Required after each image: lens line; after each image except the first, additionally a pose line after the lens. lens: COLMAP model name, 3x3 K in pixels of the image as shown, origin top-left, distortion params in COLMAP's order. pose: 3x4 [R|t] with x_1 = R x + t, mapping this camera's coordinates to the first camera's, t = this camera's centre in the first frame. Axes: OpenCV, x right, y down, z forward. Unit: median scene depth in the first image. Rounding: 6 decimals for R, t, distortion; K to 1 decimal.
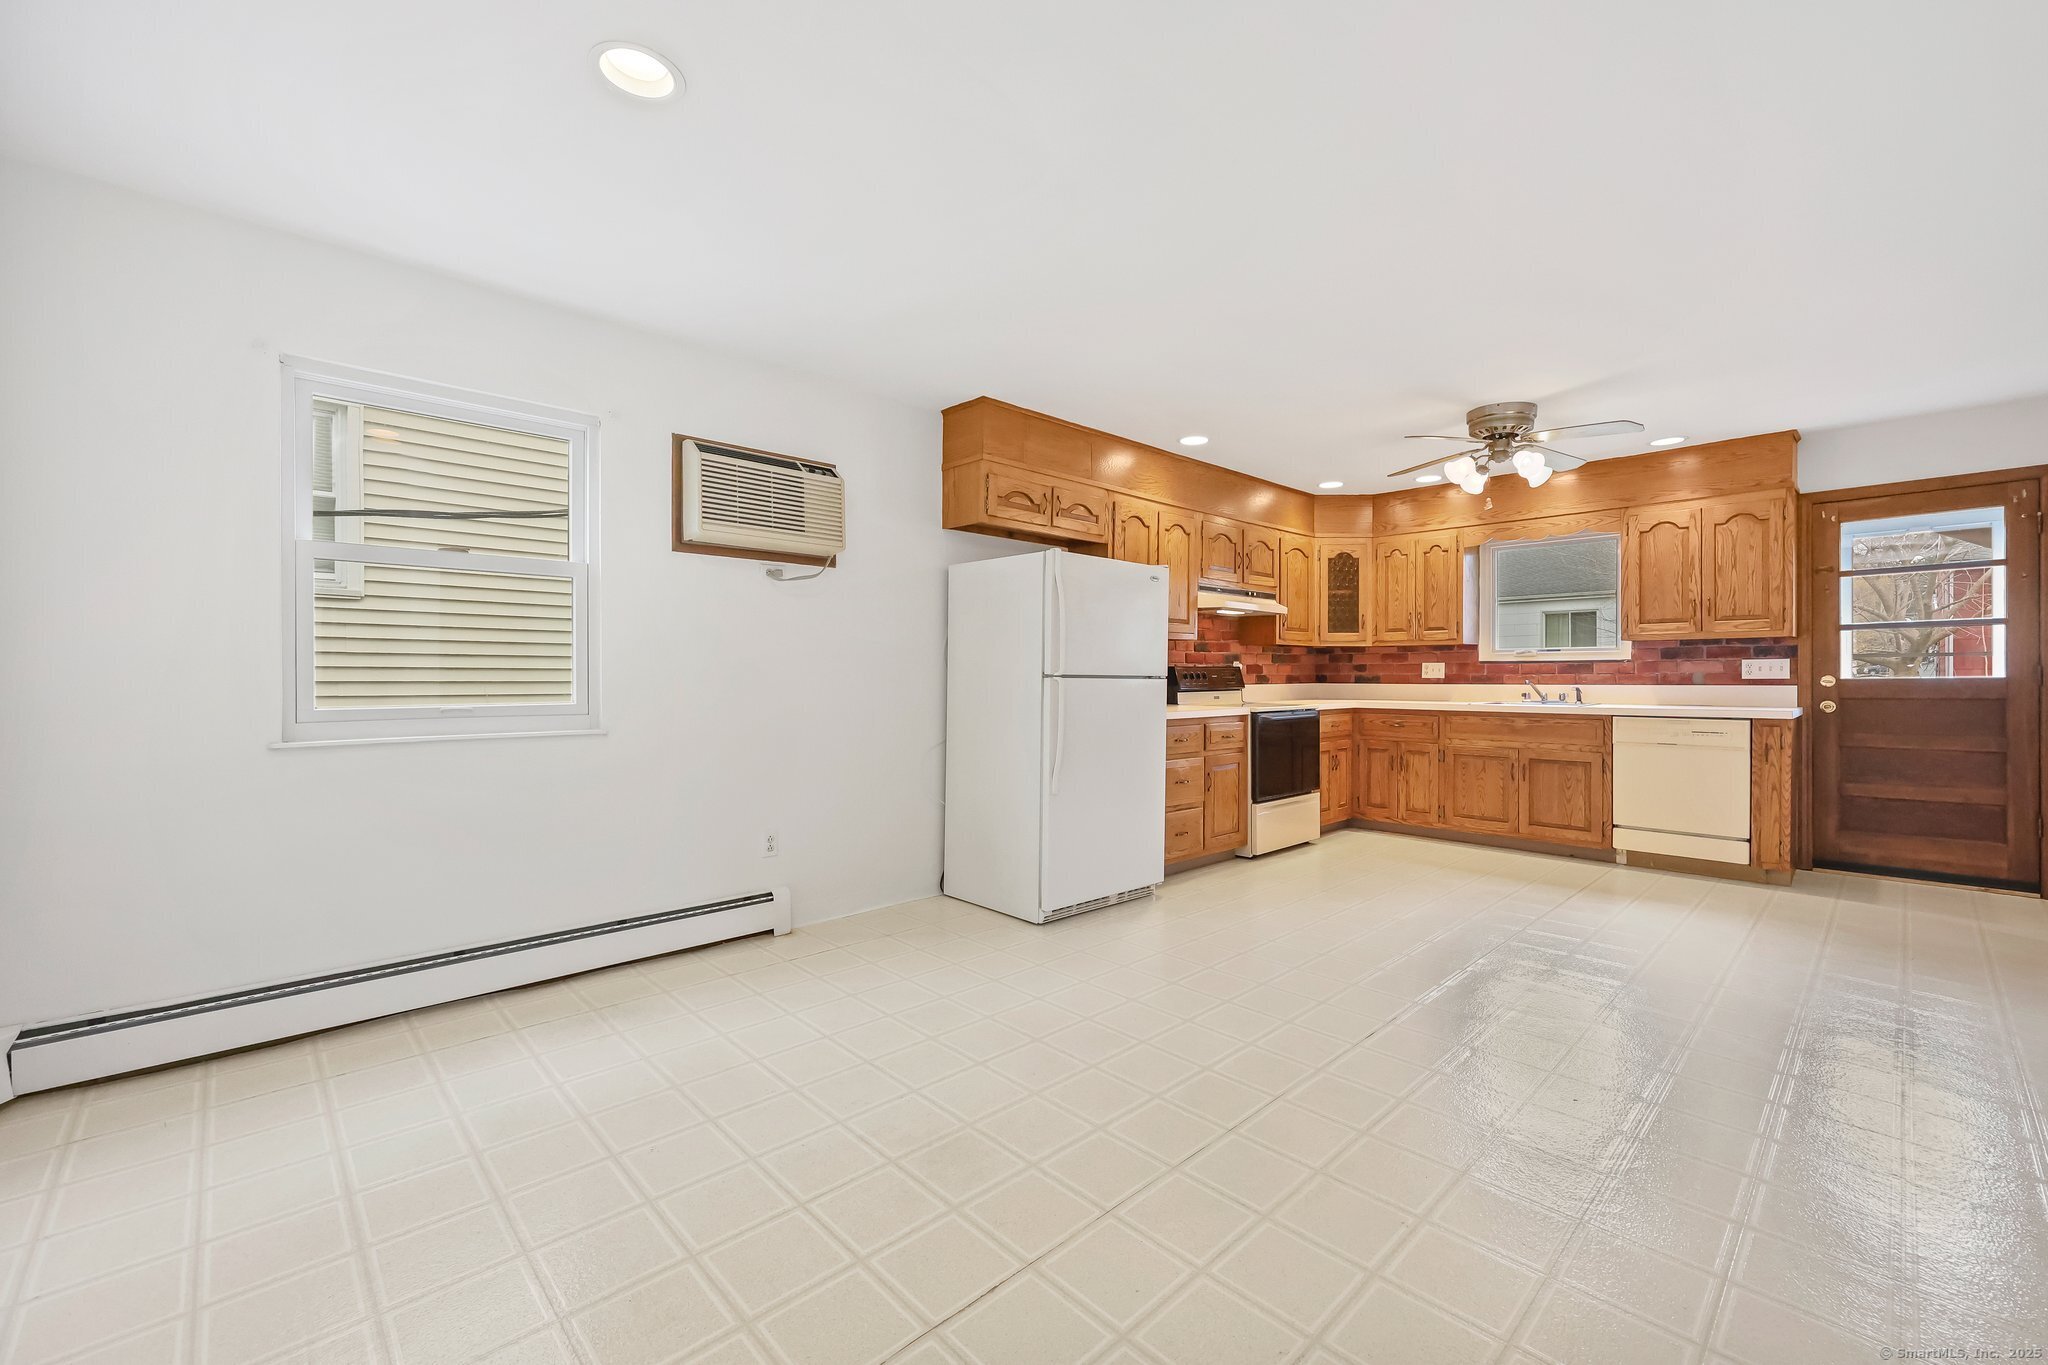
lens RADIAL K [[839.5, 0, 1030.7], [0, 839.5, 676.4], [0, 0, 1]] dist [-0.000320, 0.000355]
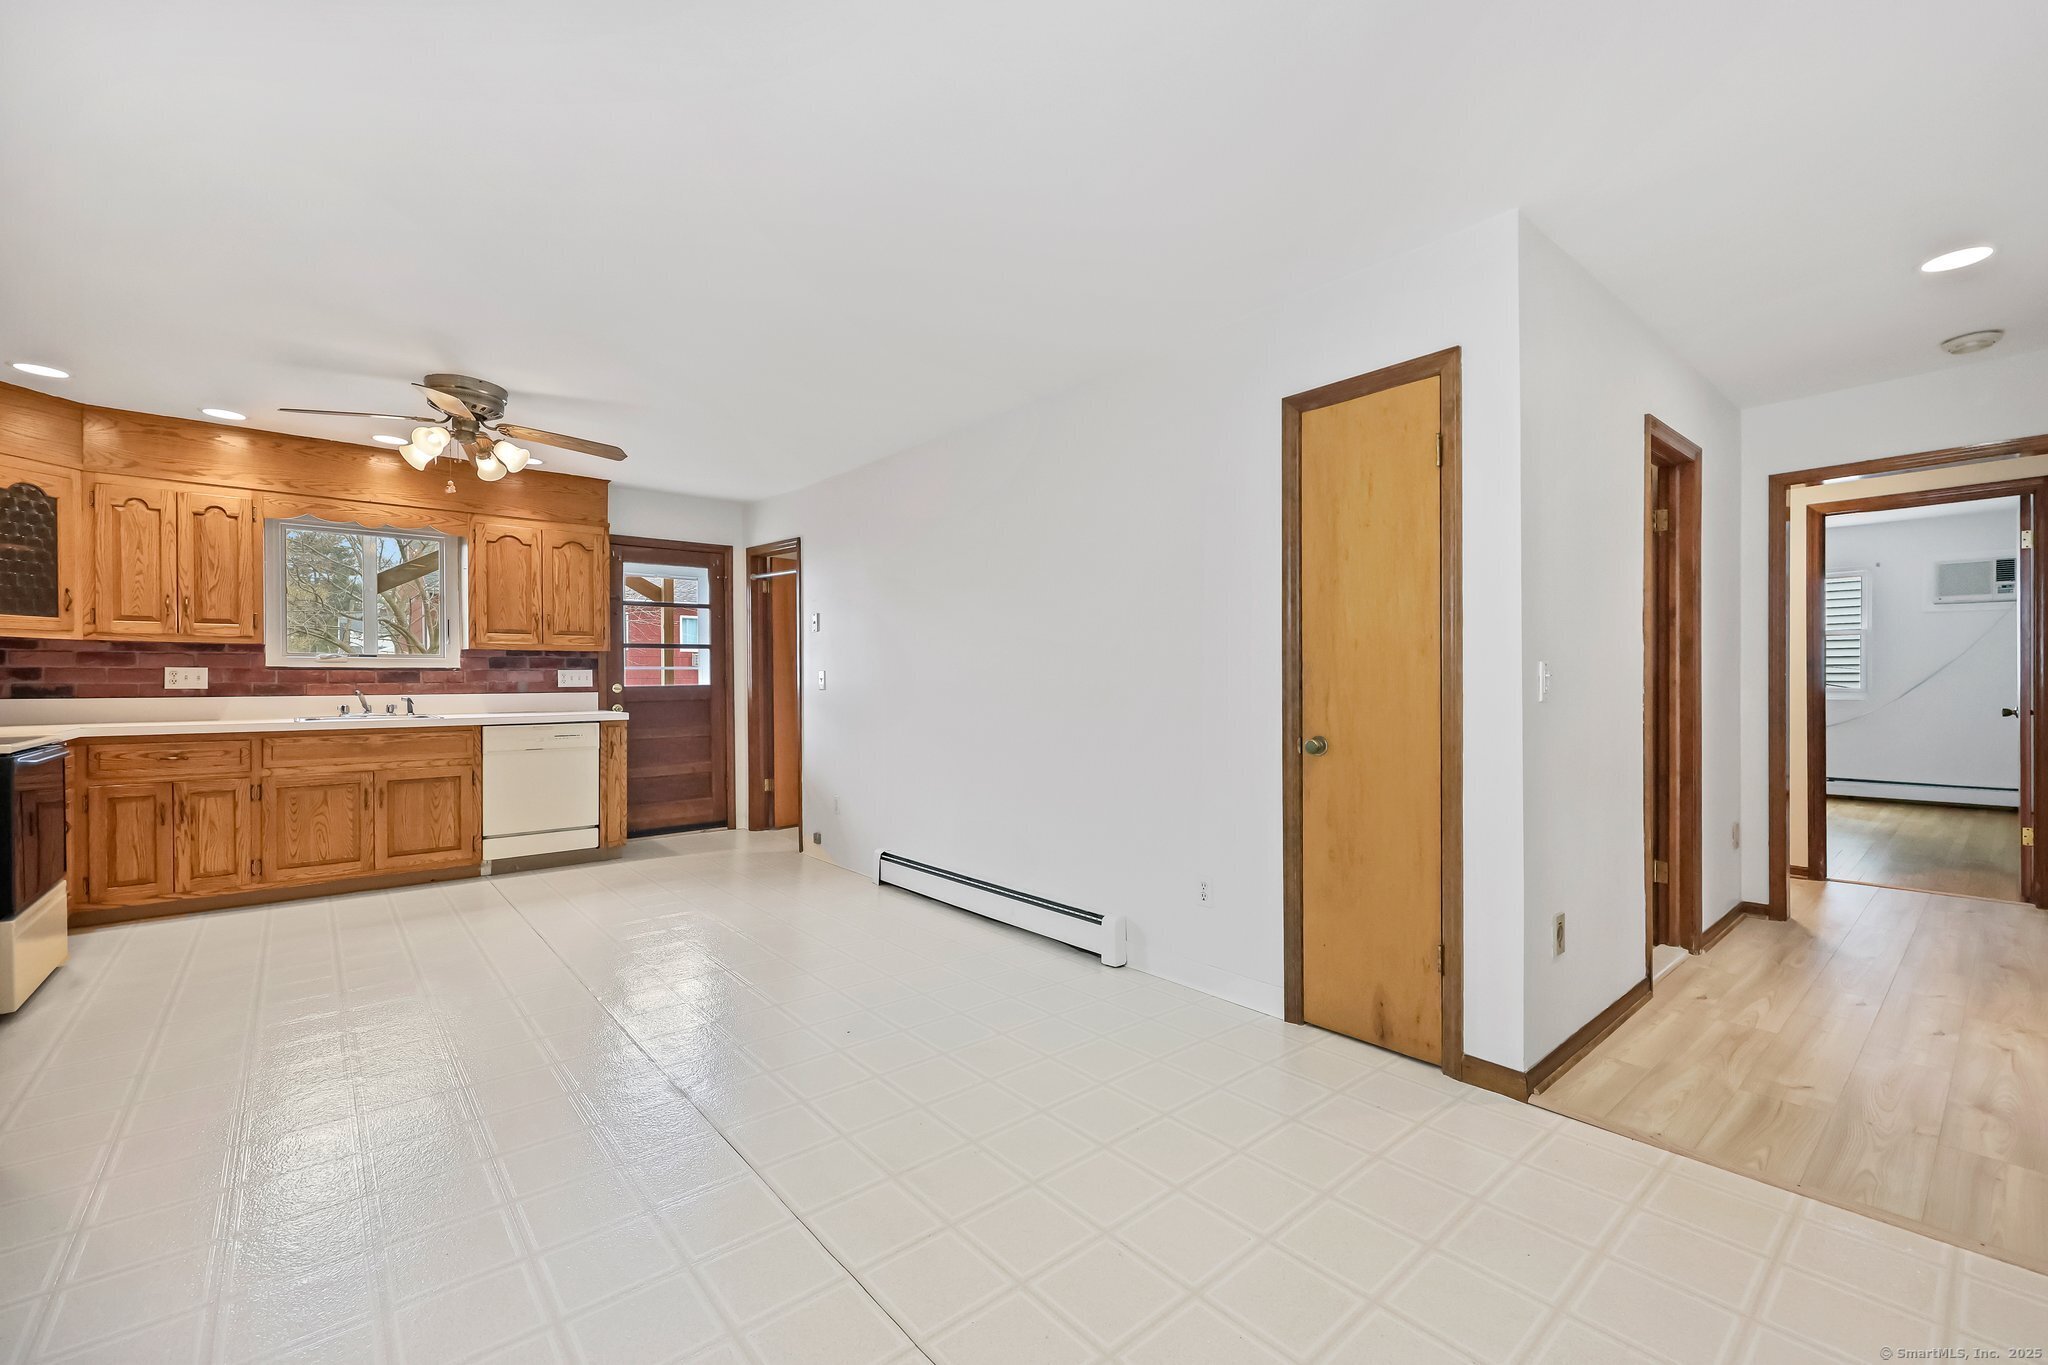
lens RADIAL K [[839.5, 0, 1030.7], [0, 839.5, 676.4], [0, 0, 1]] dist [-0.000320, 0.000355]
pose [[0.057512, 0.006950, 0.998321, -0.235461], [0.003899, 0.999967, -0.007186, -0.000729], [-0.998337, 0.004306, 0.057483, 0.293192]]
